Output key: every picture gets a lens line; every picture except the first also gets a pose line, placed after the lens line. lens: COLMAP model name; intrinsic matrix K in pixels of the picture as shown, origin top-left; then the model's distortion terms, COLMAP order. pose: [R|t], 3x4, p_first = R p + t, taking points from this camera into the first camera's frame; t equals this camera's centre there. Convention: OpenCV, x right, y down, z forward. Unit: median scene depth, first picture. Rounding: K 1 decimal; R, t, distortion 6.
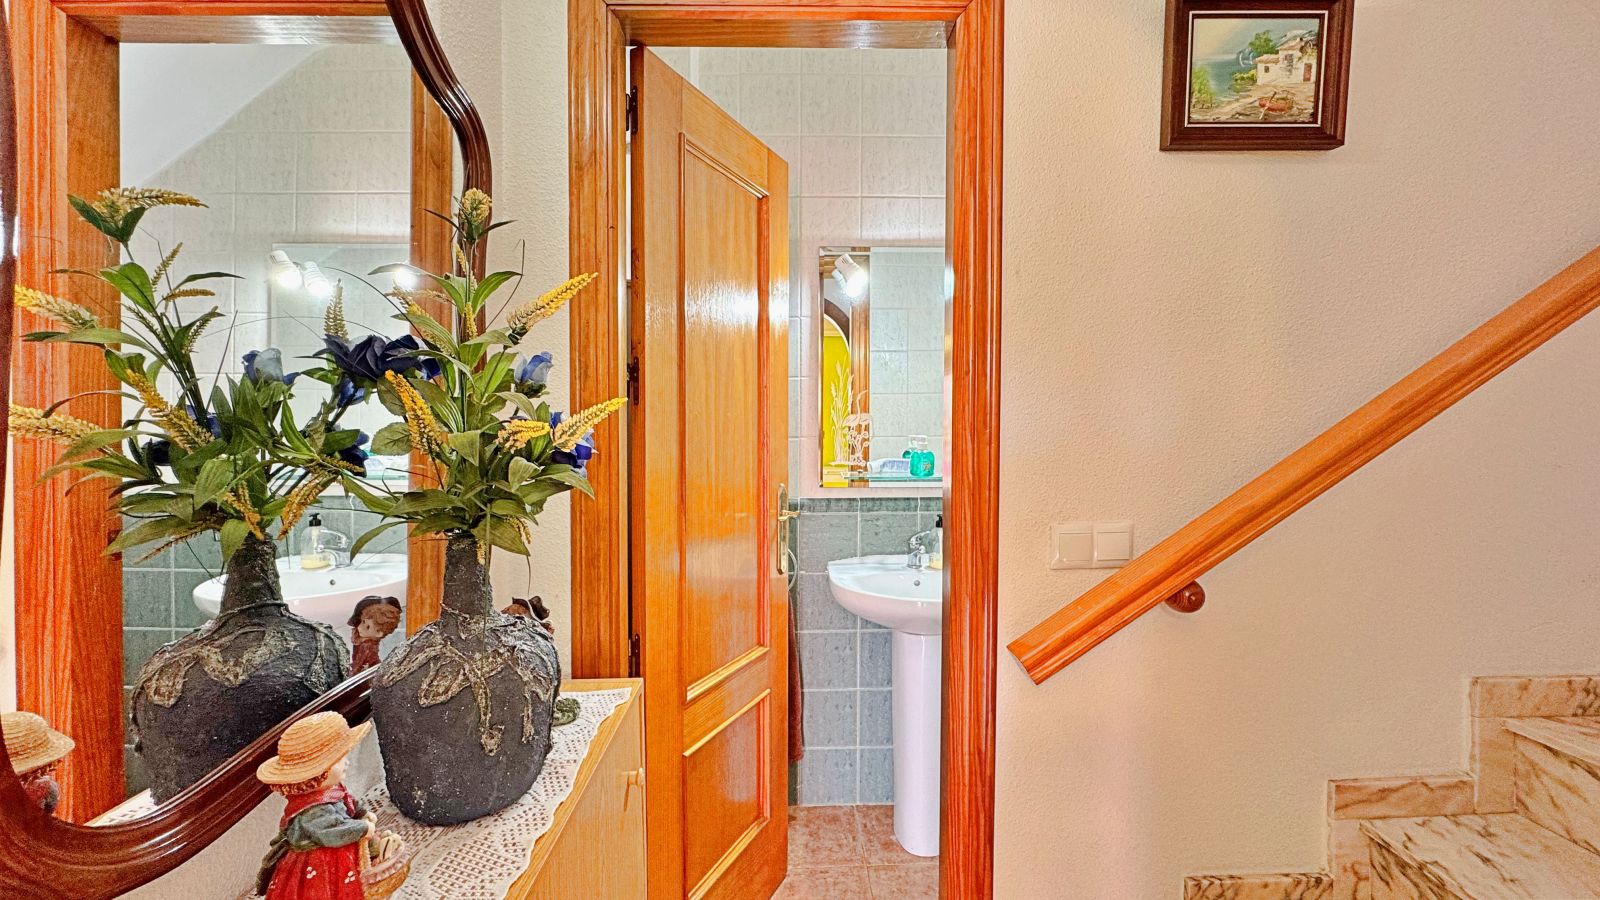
lens RADIAL K [[644.2, 0, 786.0], [0, 644.2, 440.2], [0, 0, 1]] dist [-0.005775, 0.001195]
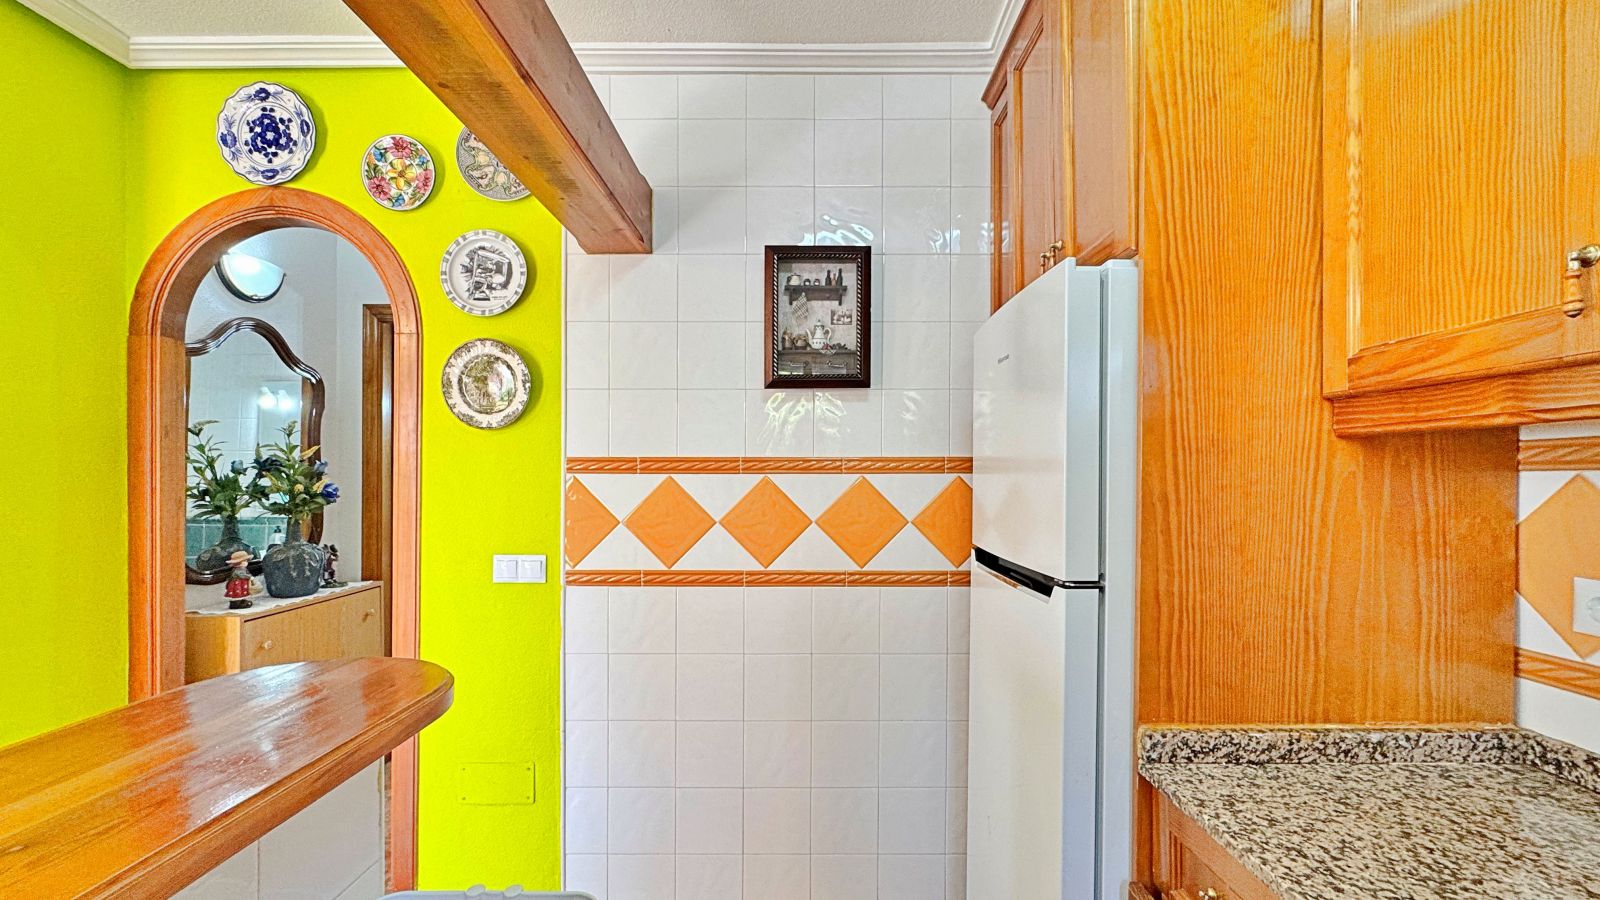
lens RADIAL K [[644.2, 0, 797.4], [0, 644.2, 469.6], [0, 0, 1]] dist [-0.005775, 0.001195]
pose [[0.999719, 0.011192, -0.020889, 2.293134], [-0.011477, 0.999842, -0.013558, -0.089900], [0.020734, 0.013794, 0.999690, -2.401642]]
